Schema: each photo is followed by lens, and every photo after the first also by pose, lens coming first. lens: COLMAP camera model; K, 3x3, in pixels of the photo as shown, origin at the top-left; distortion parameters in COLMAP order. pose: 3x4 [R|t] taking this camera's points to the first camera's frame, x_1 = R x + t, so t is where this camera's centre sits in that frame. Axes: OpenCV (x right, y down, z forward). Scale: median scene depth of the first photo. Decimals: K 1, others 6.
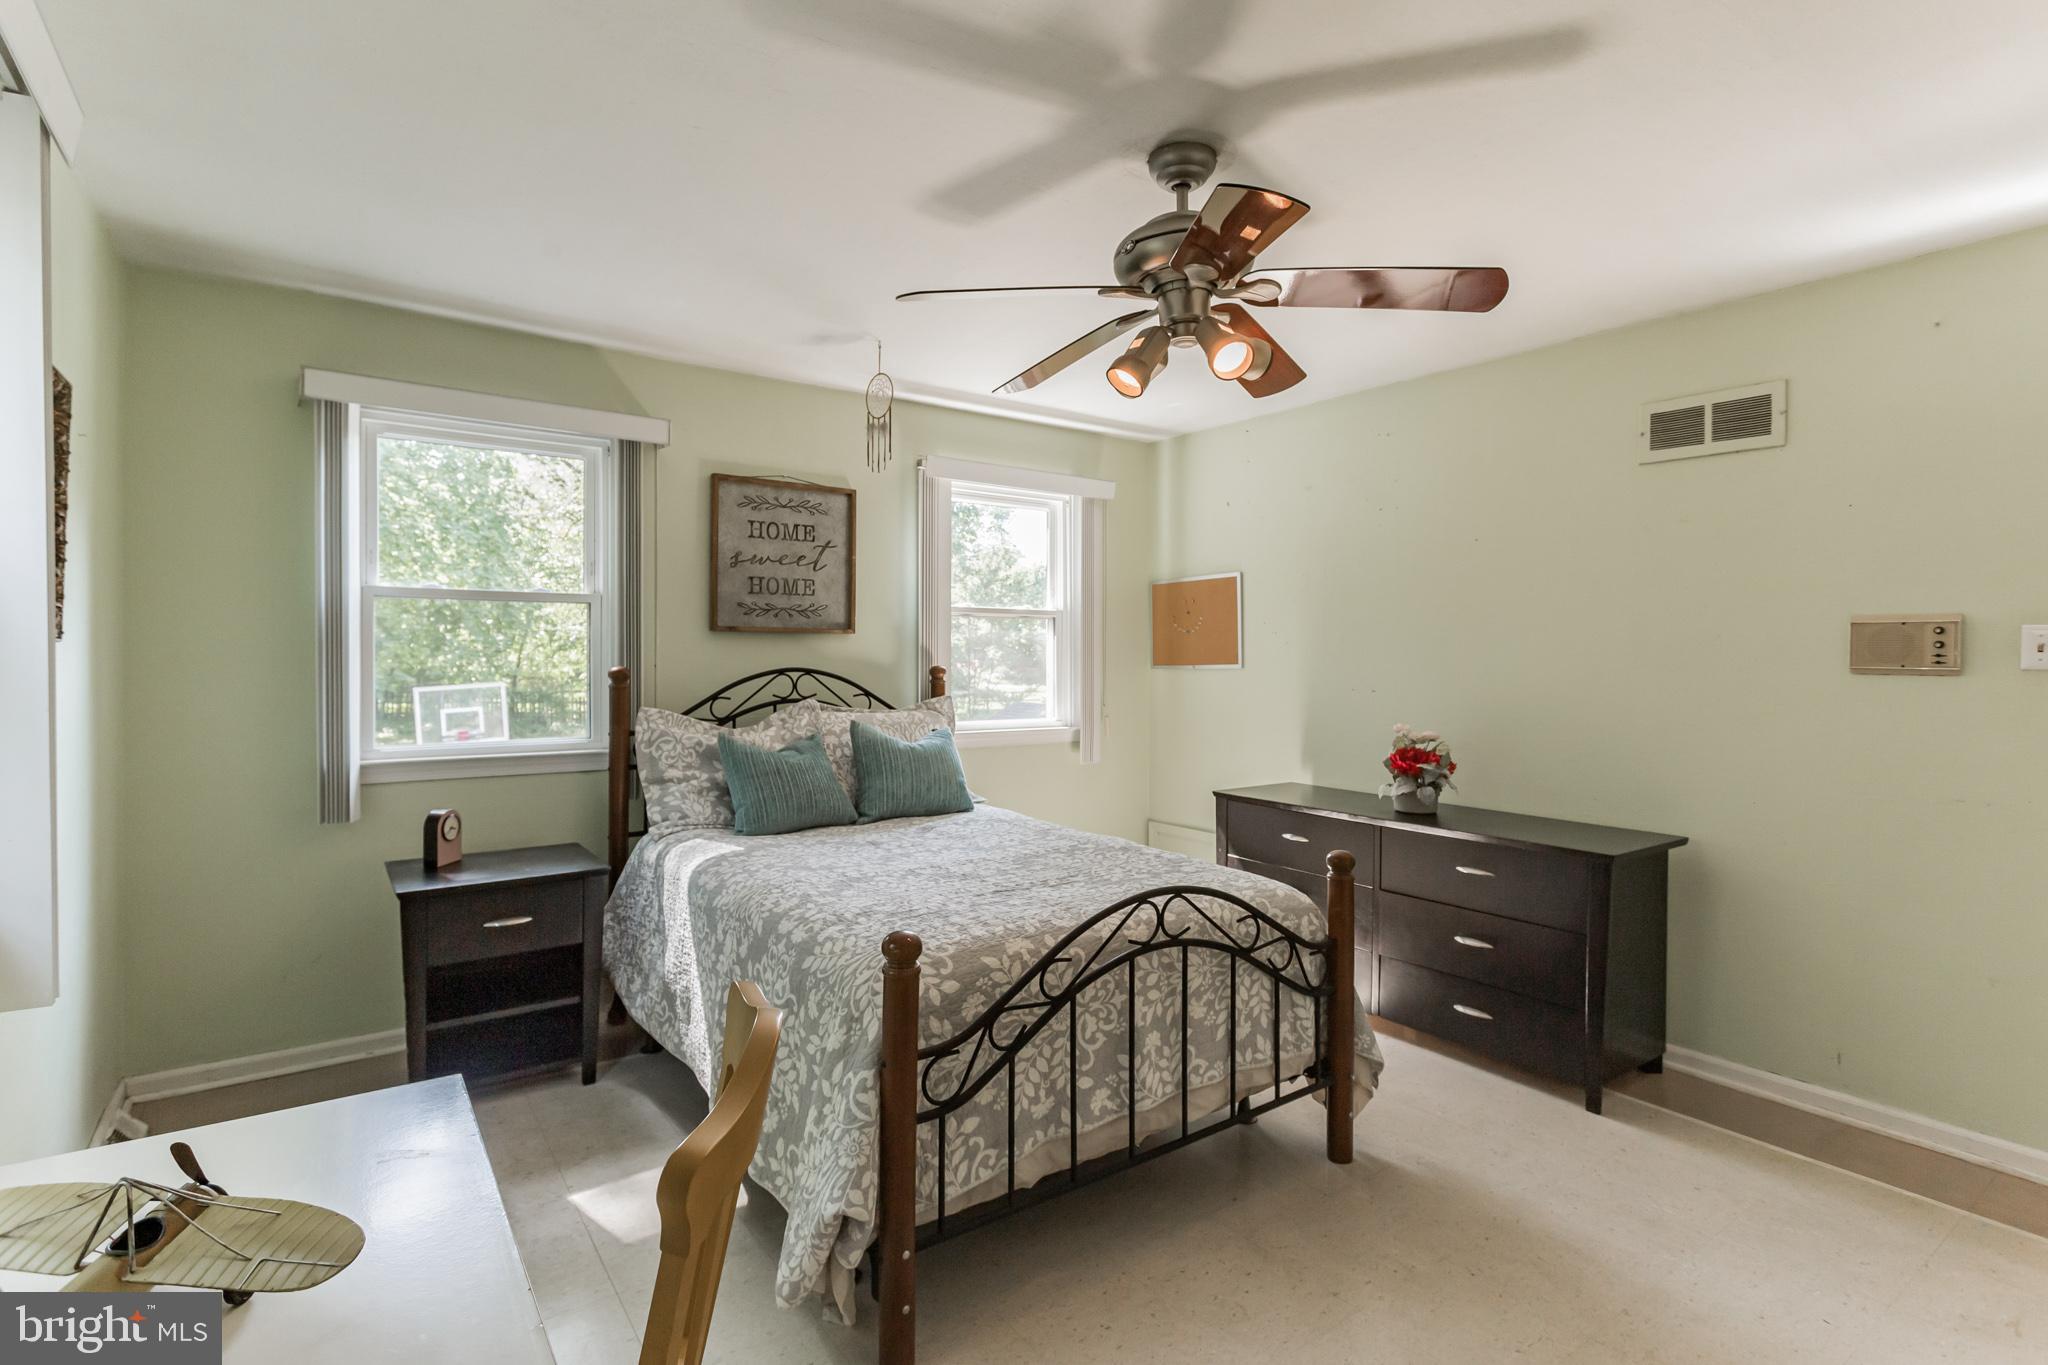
lens RADIAL K [[984.9, 0, 1017.8], [0, 984.9, 672.4], [0, 0, 1]] dist [-0.002214, -0.000072]
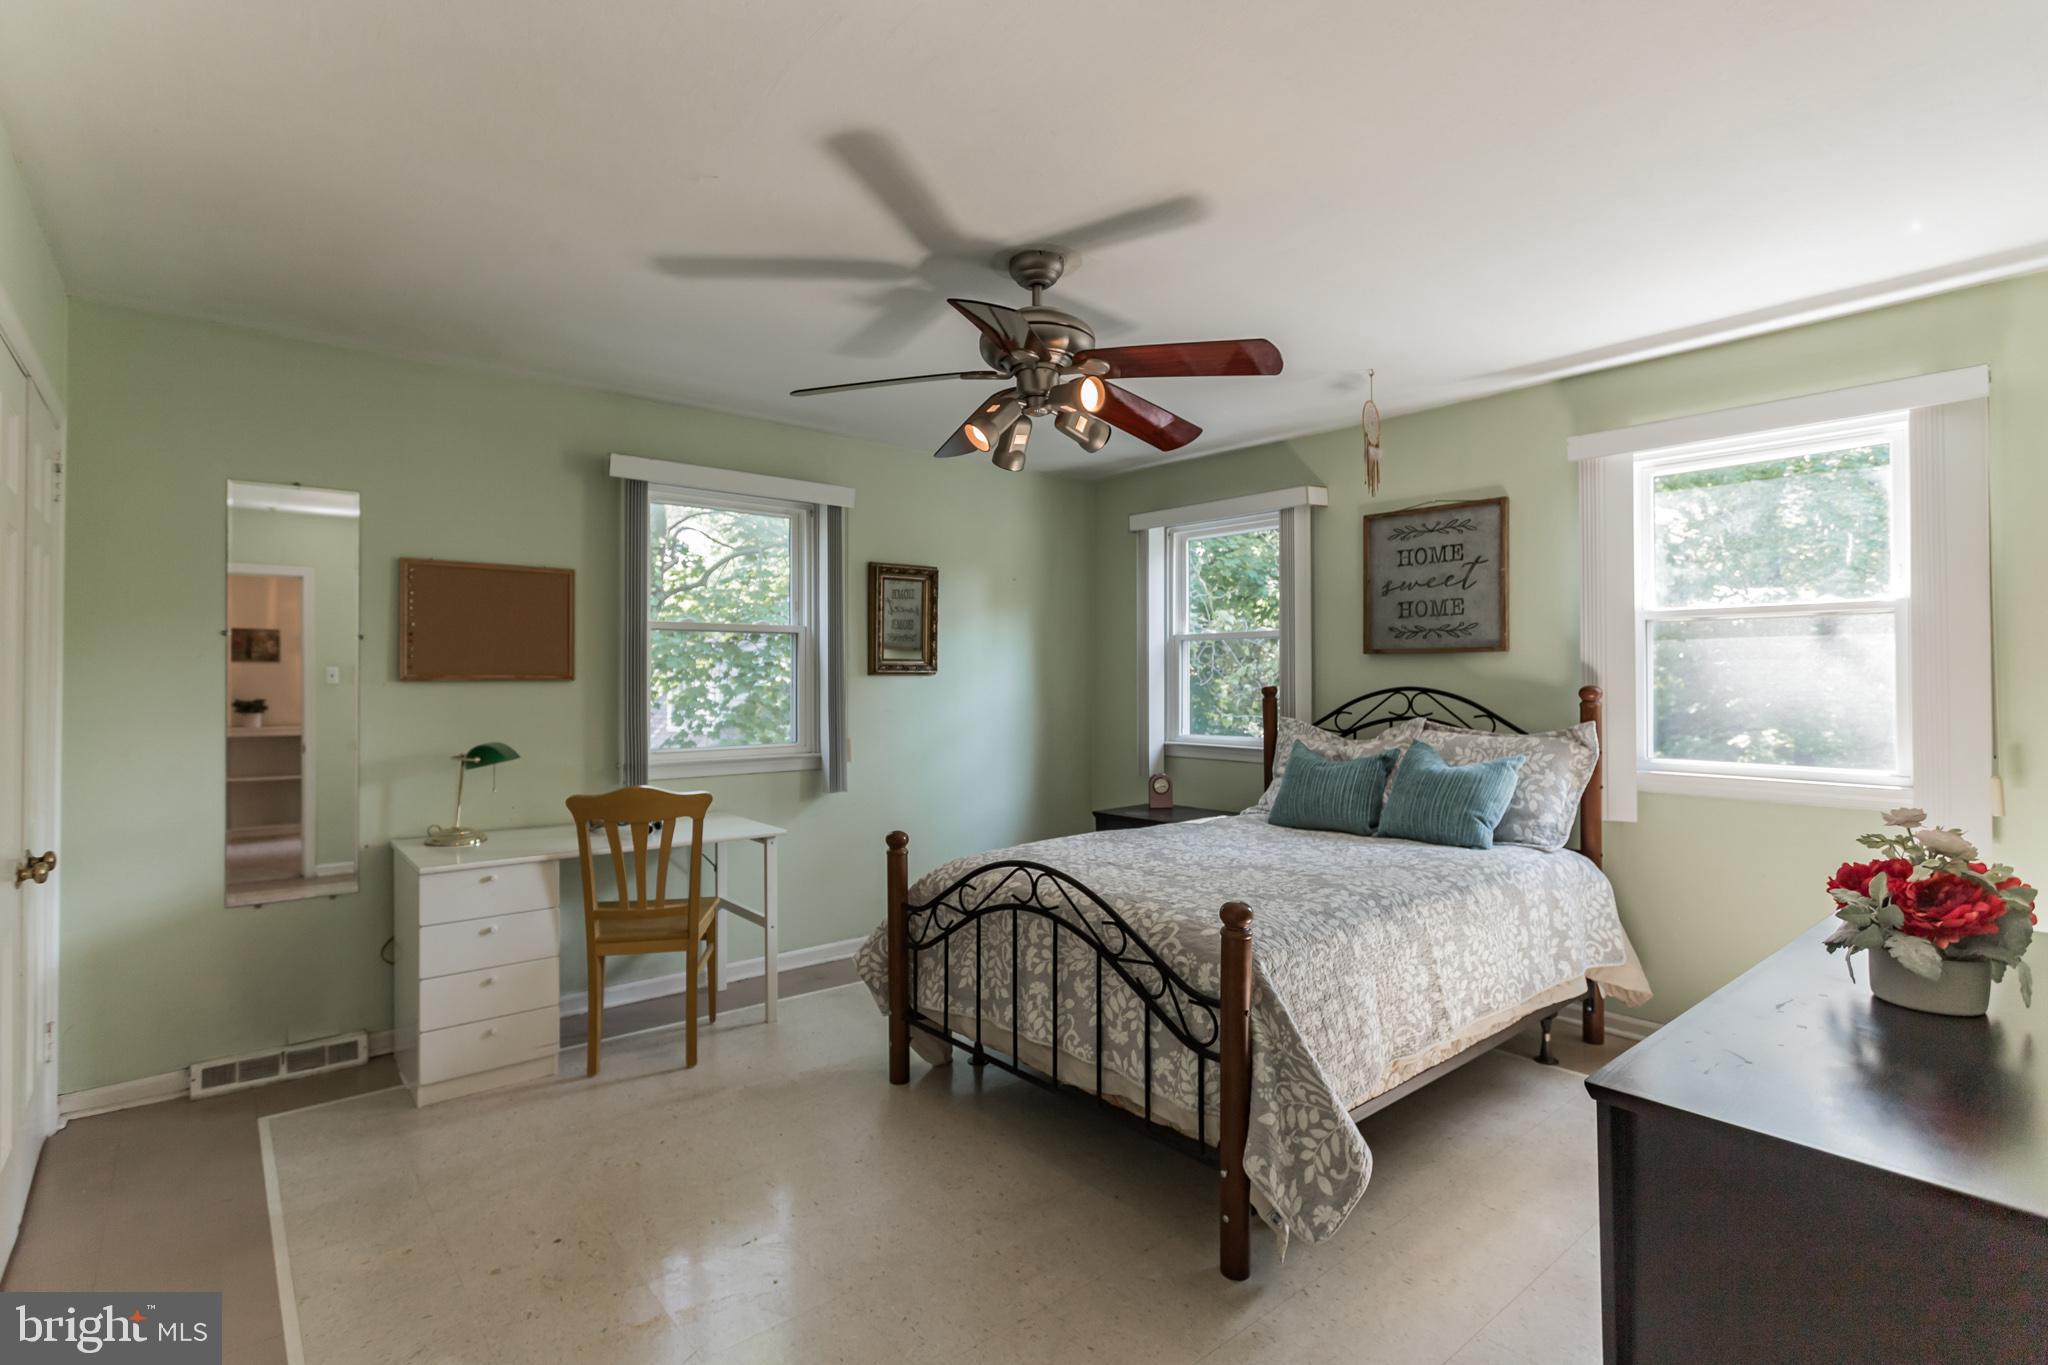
lens RADIAL K [[984.9, 0, 1017.8], [0, 984.9, 672.4], [0, 0, 1]] dist [-0.002214, -0.000072]
pose [[0.074940, -0.013097, -0.997102, 1.186015], [-0.016351, 0.999763, -0.014361, 0.002763], [0.997054, 0.017380, 0.074708, 0.773310]]
